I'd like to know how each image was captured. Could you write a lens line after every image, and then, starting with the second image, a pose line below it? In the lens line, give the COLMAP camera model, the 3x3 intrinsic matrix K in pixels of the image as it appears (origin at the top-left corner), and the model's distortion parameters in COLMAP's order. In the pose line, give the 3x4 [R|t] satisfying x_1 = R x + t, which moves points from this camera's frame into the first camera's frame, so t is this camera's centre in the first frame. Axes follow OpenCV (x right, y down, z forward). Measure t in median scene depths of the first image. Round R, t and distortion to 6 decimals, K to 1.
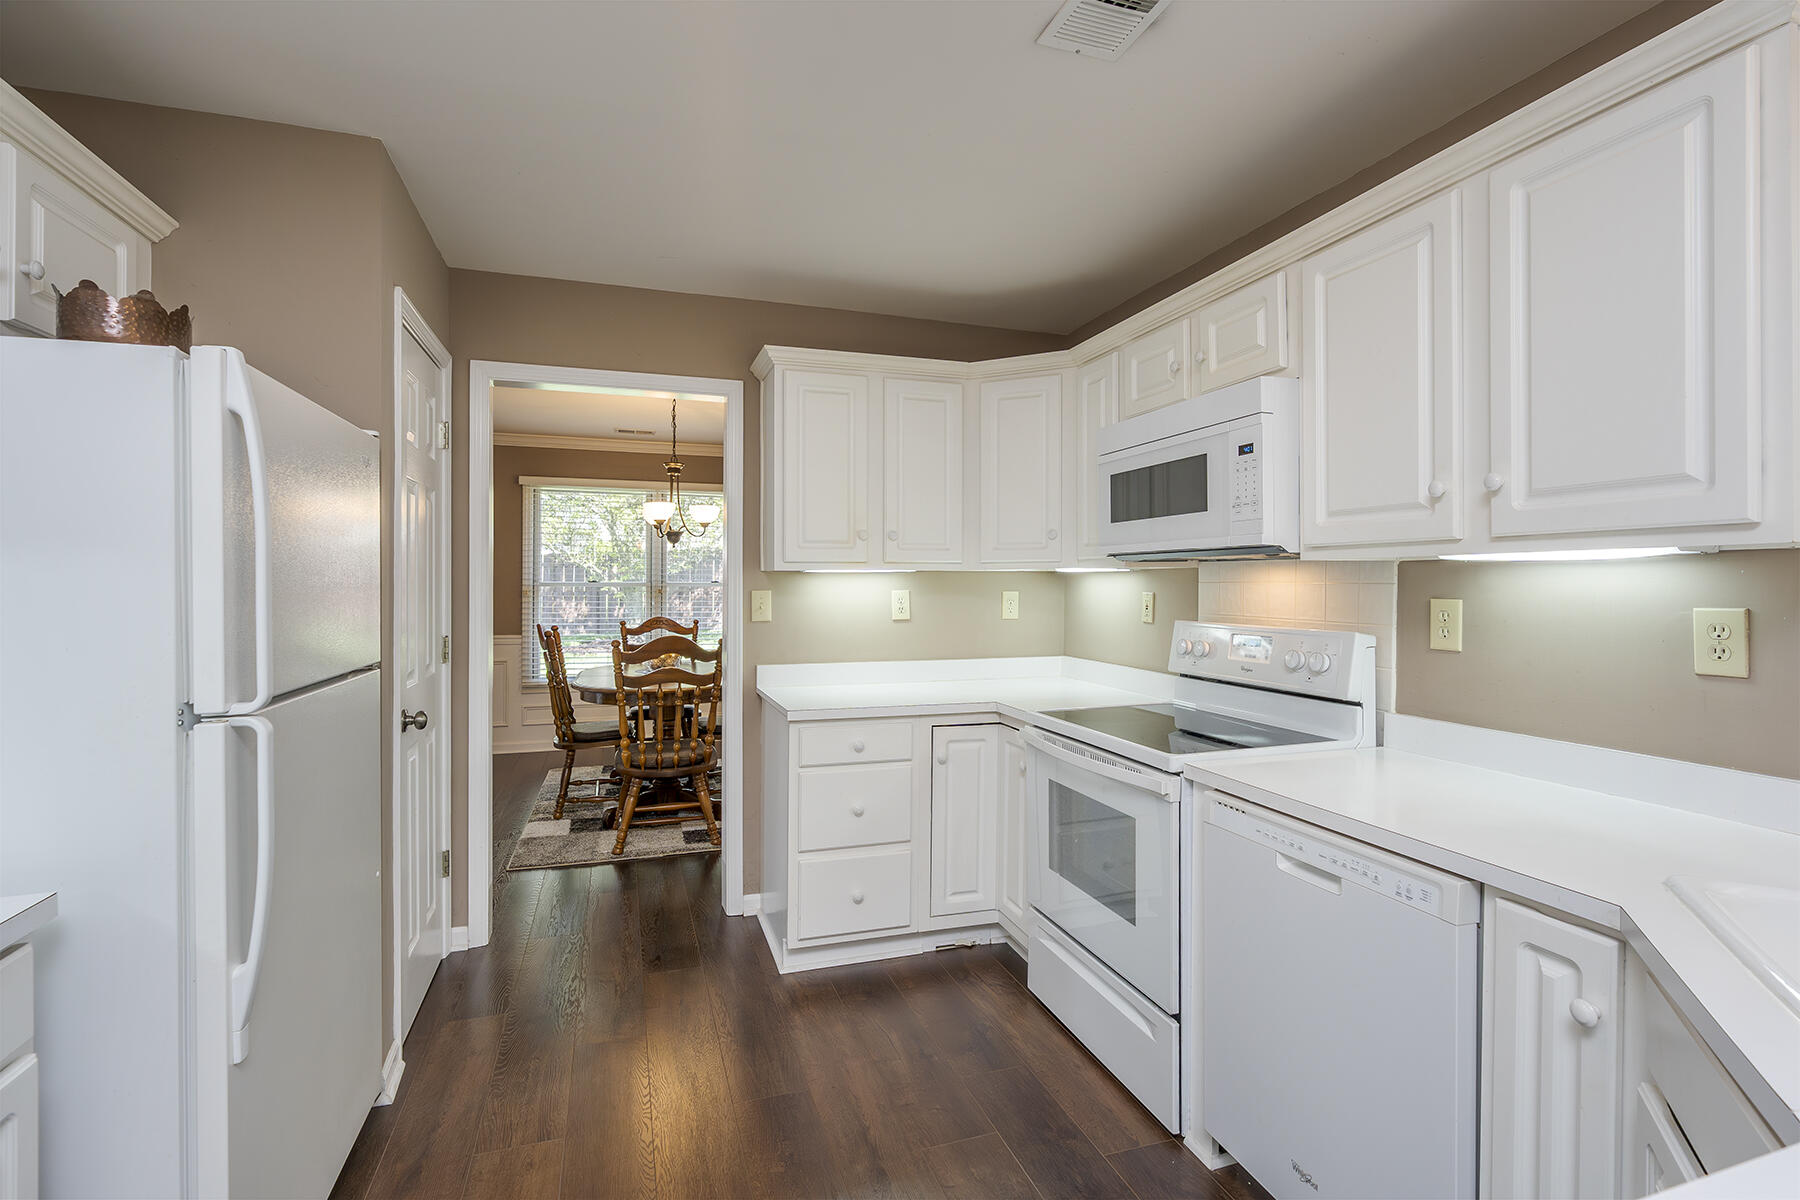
lens RADIAL K [[824.2, 0, 912.1], [0, 824.2, 583.8], [0, 0, 1]] dist [-0.005638, 0.002416]
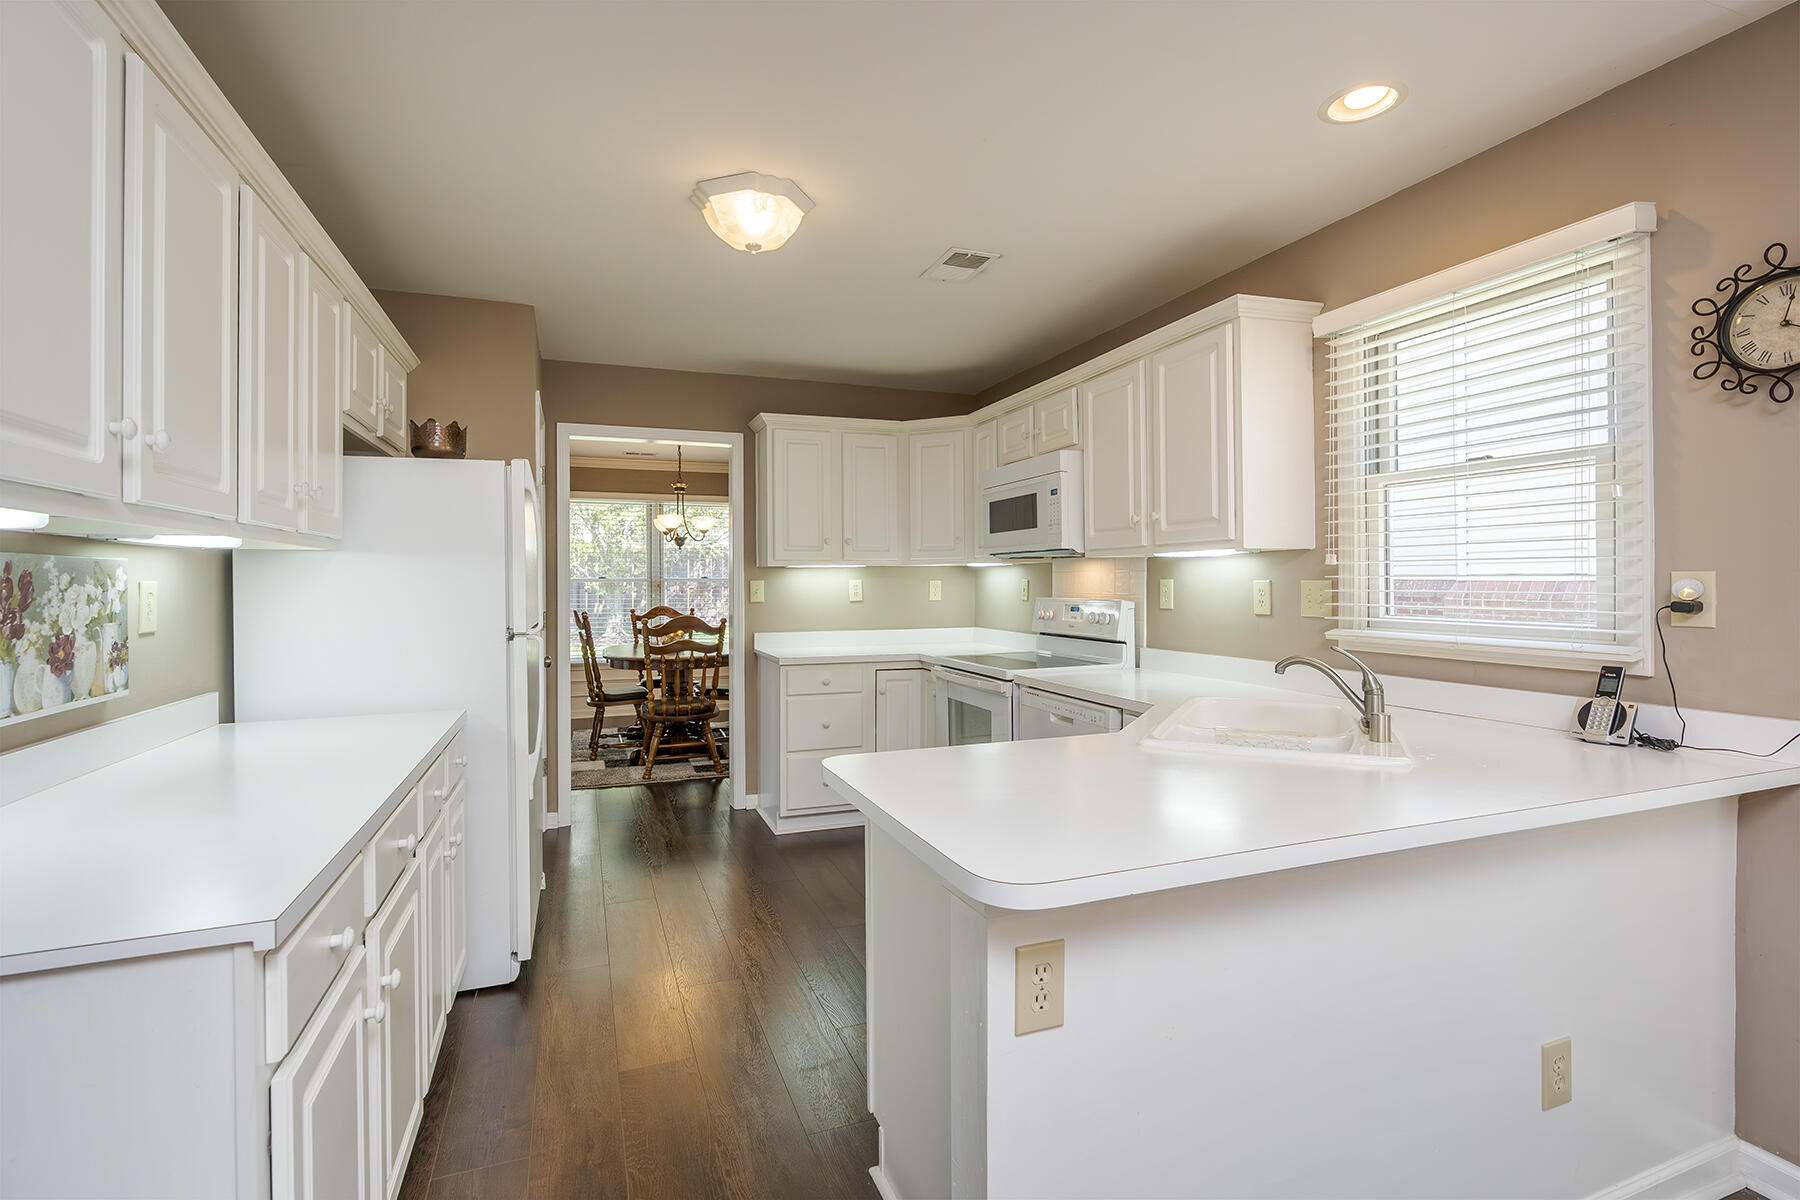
lens RADIAL K [[824.2, 0, 916.7], [0, 824.2, 577.9], [0, 0, 1]] dist [-0.005638, 0.002416]
pose [[0.999037, -0.006912, 0.043318, 0.032724], [0.007099, 0.999966, -0.004168, 0.012777], [-0.043288, 0.004471, 0.999053, -0.463446]]
